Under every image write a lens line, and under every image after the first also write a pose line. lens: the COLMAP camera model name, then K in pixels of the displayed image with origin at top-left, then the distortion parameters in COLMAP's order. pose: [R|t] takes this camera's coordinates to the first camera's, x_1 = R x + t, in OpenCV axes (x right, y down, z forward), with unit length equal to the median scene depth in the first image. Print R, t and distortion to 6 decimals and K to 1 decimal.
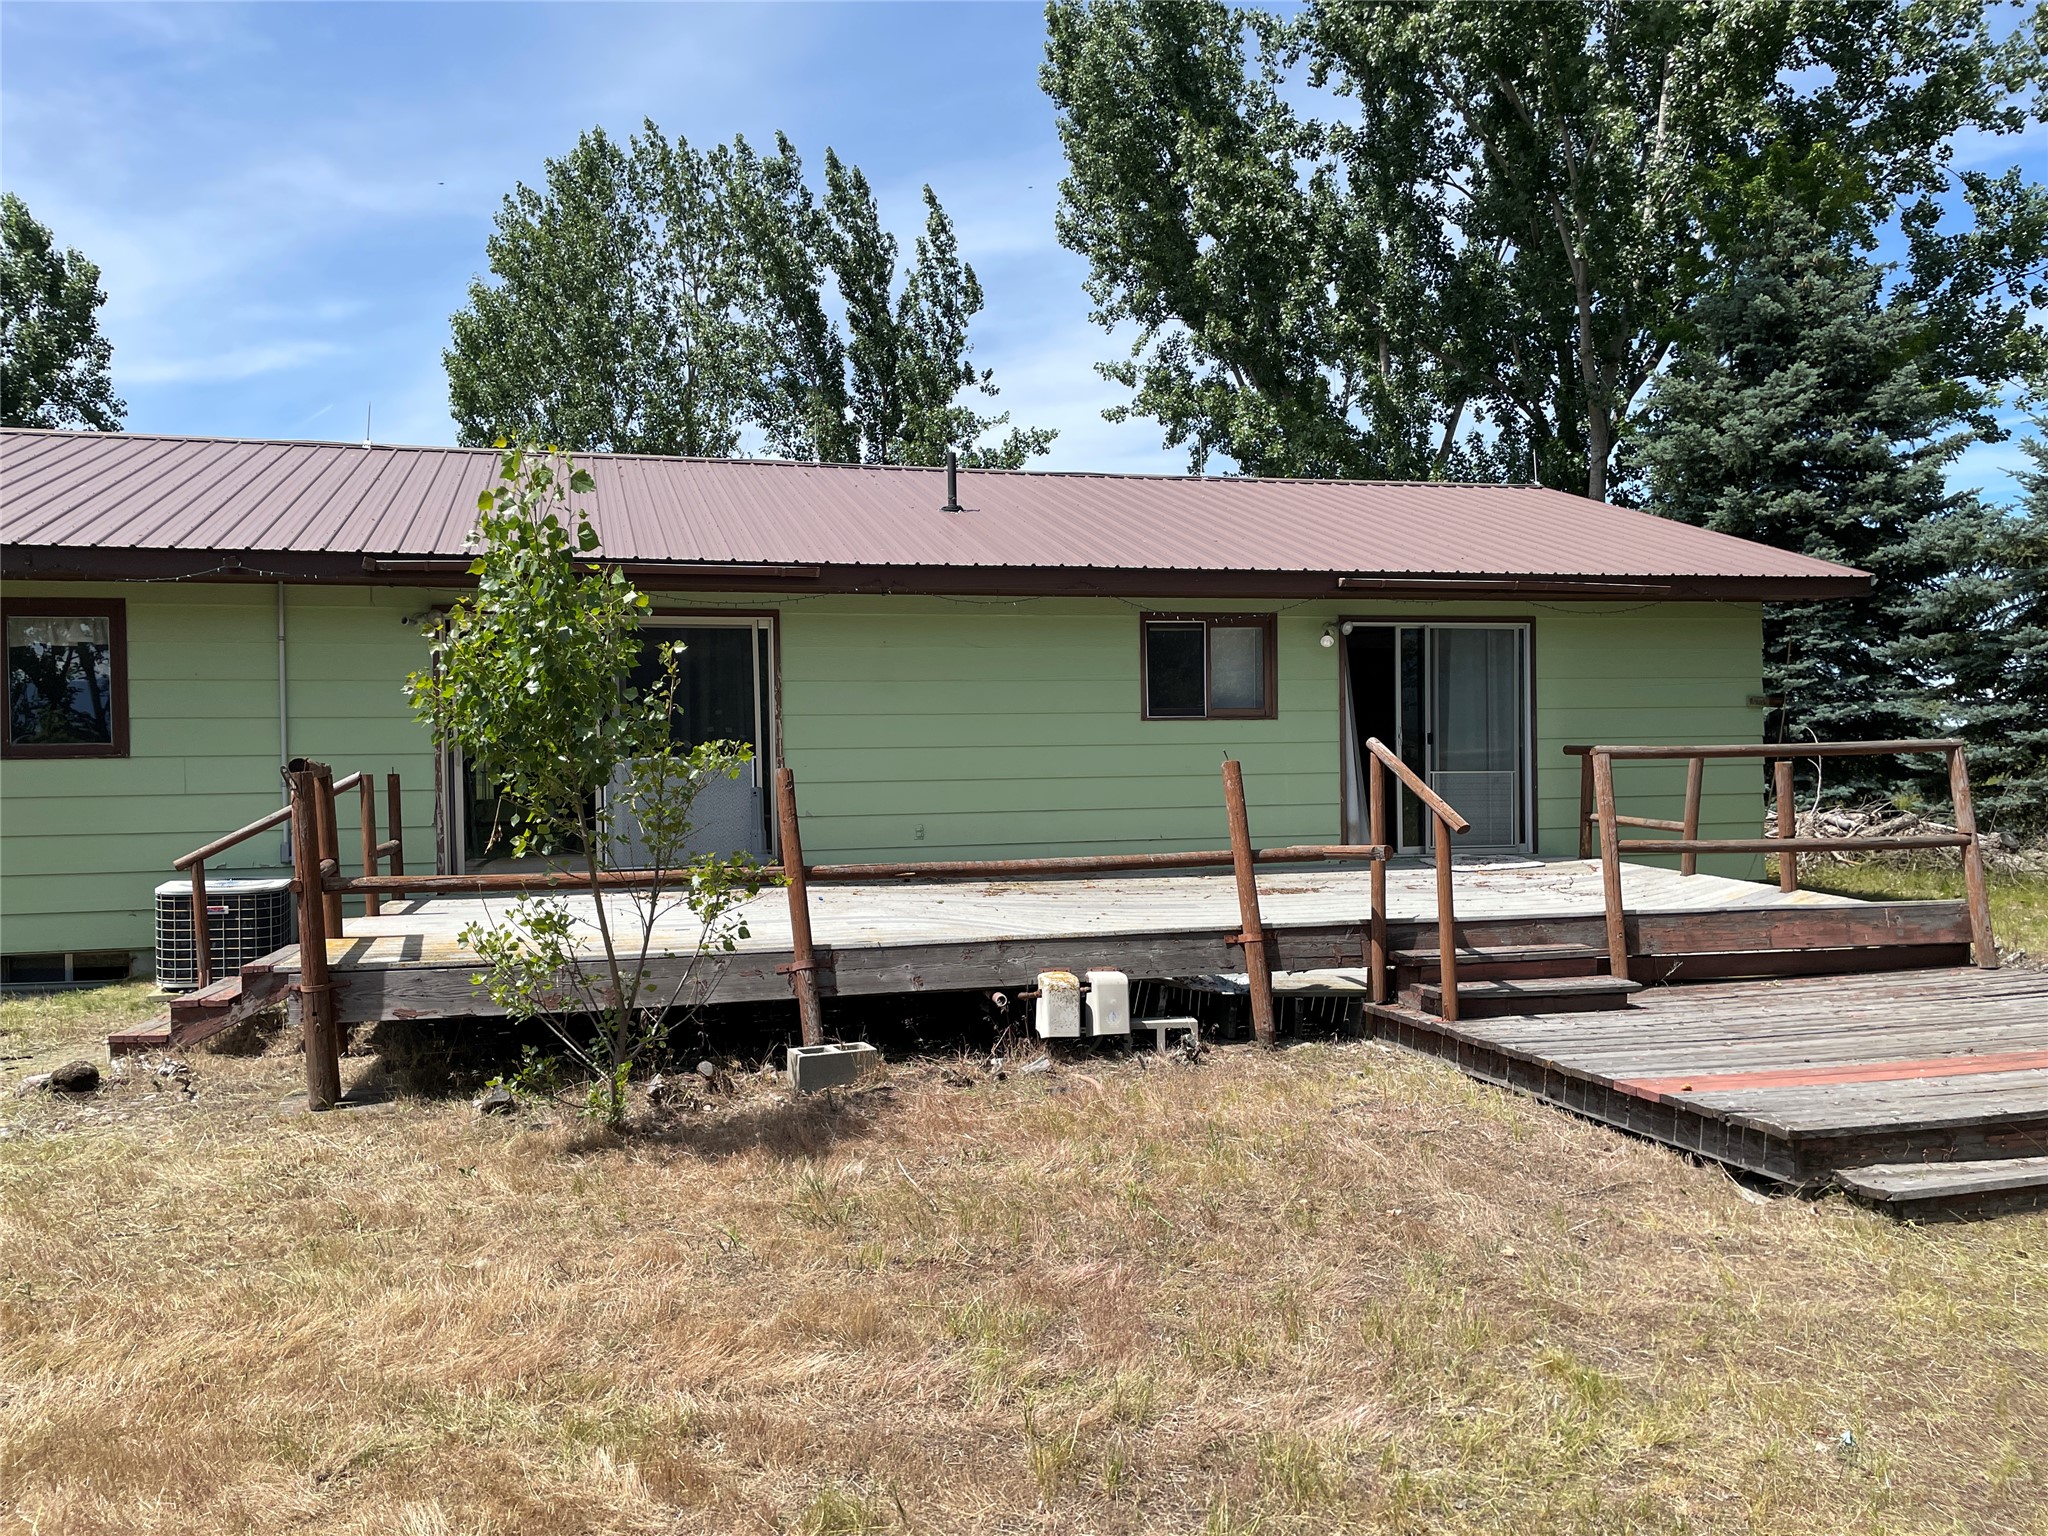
lens RADIAL K [[1563.7, 0, 1026.2], [0, 1563.7, 768.7], [0, 0, 1]] dist [0.011166, -0.001529]
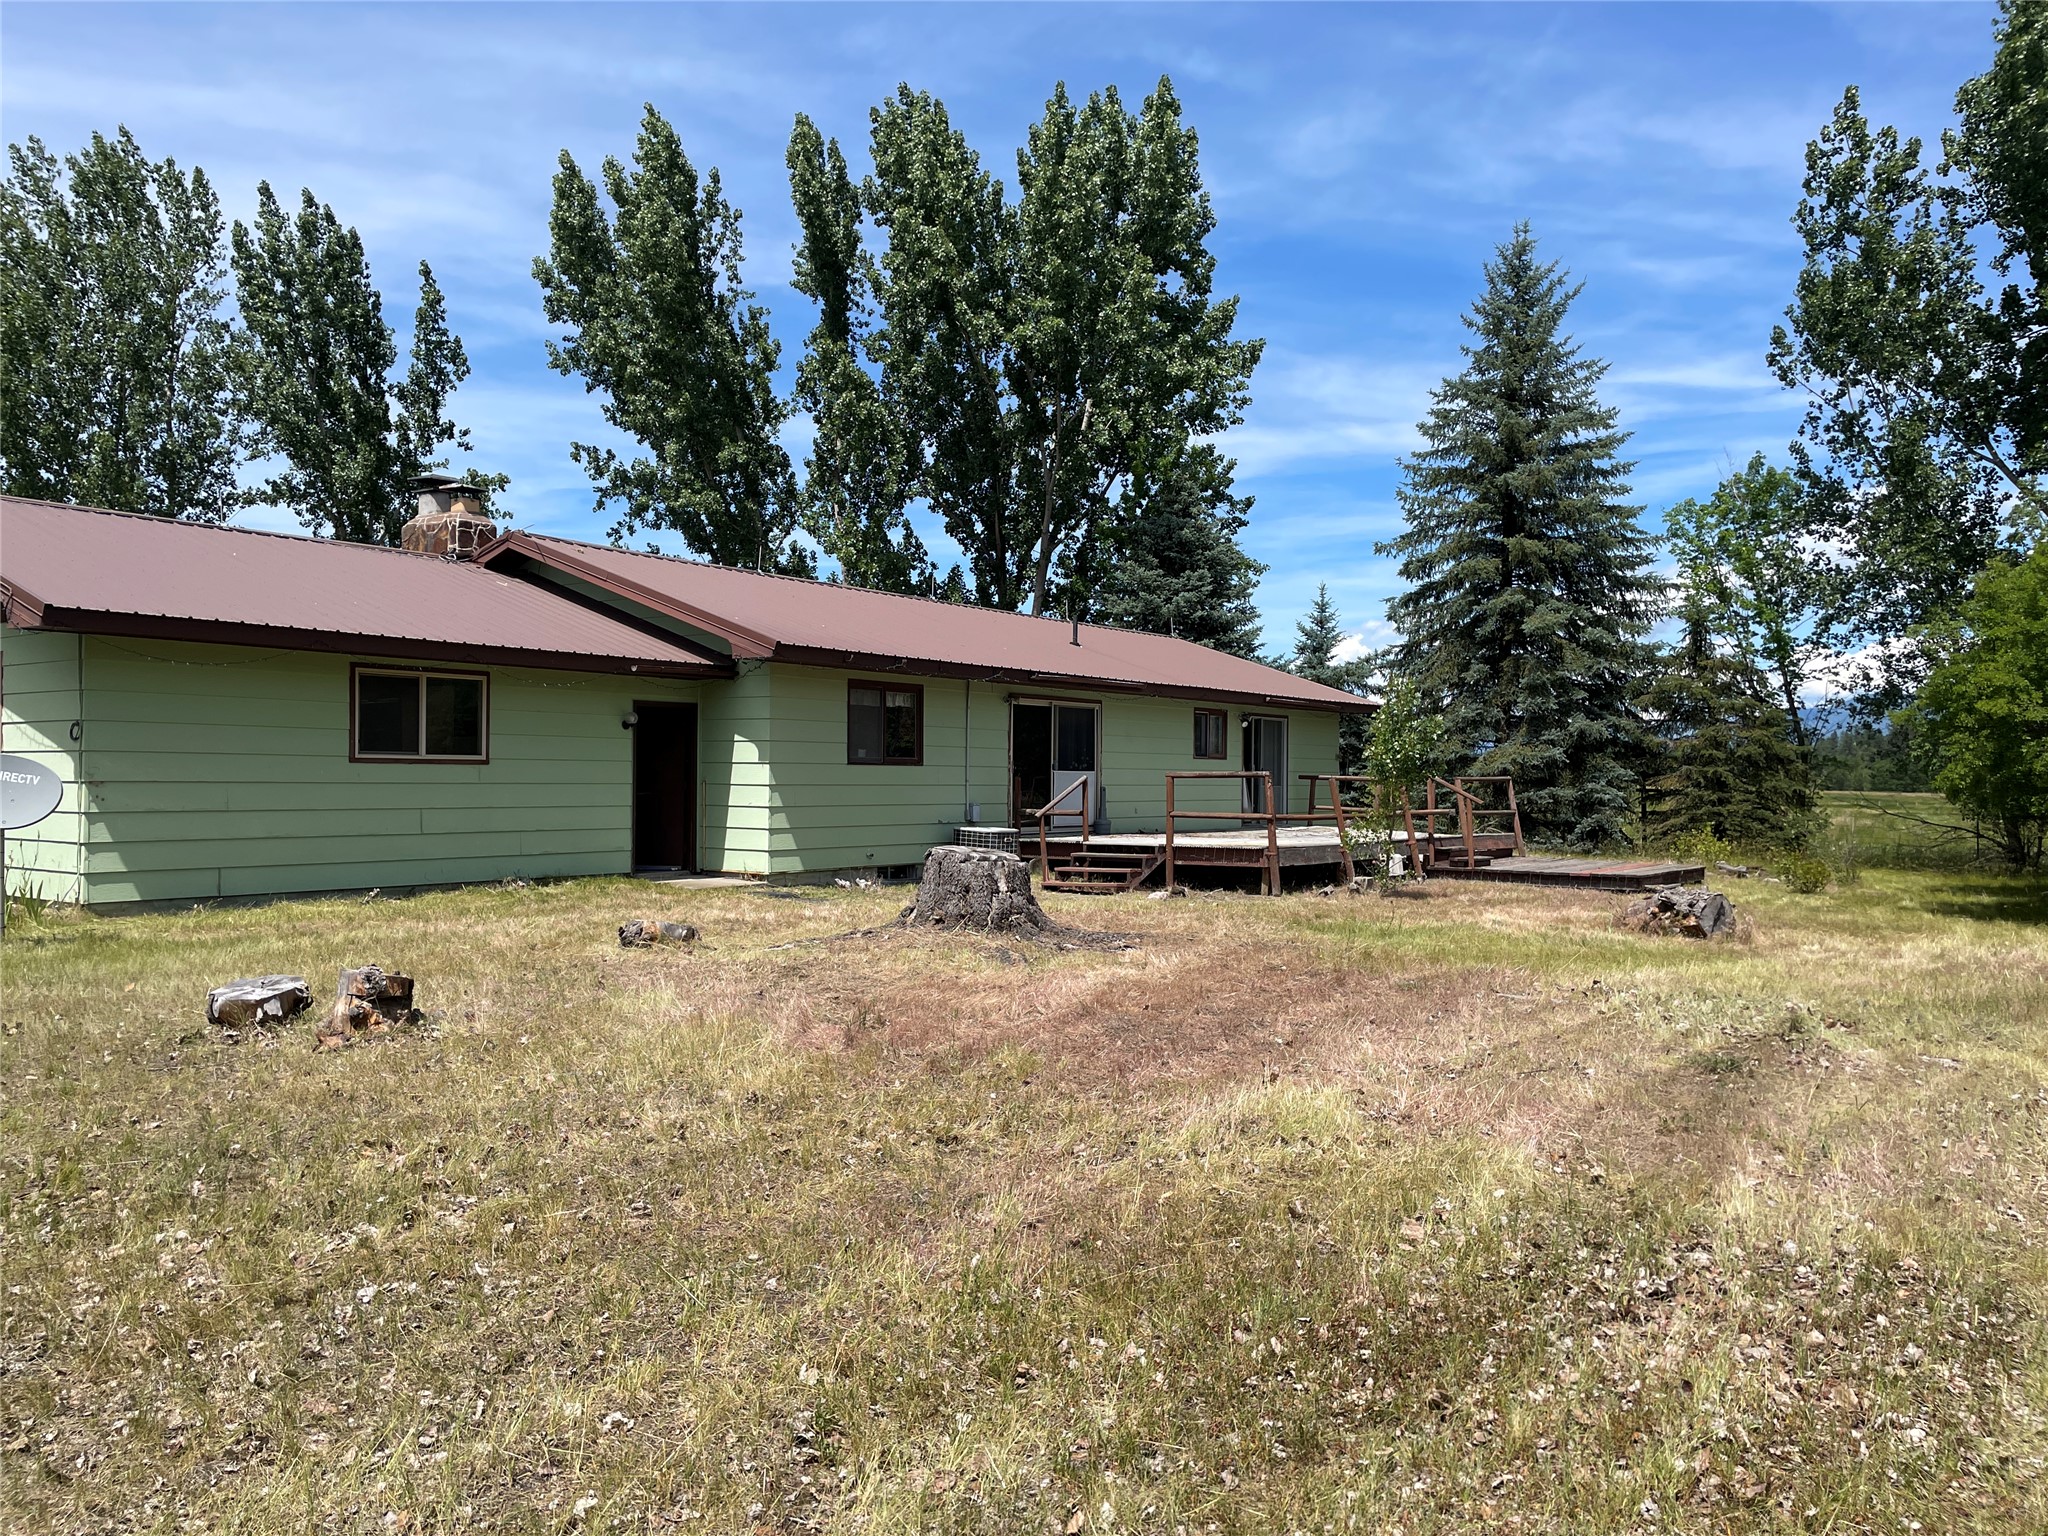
lens RADIAL K [[1563.7, 0, 1020.6], [0, 1563.7, 770.2], [0, 0, 1]] dist [0.011166, -0.001529]
pose [[0.760318, 0.022034, 0.649177, -0.877733], [-0.017106, 0.999757, -0.013898, 0.011630], [-0.649325, -0.000538, 0.760511, -0.280502]]
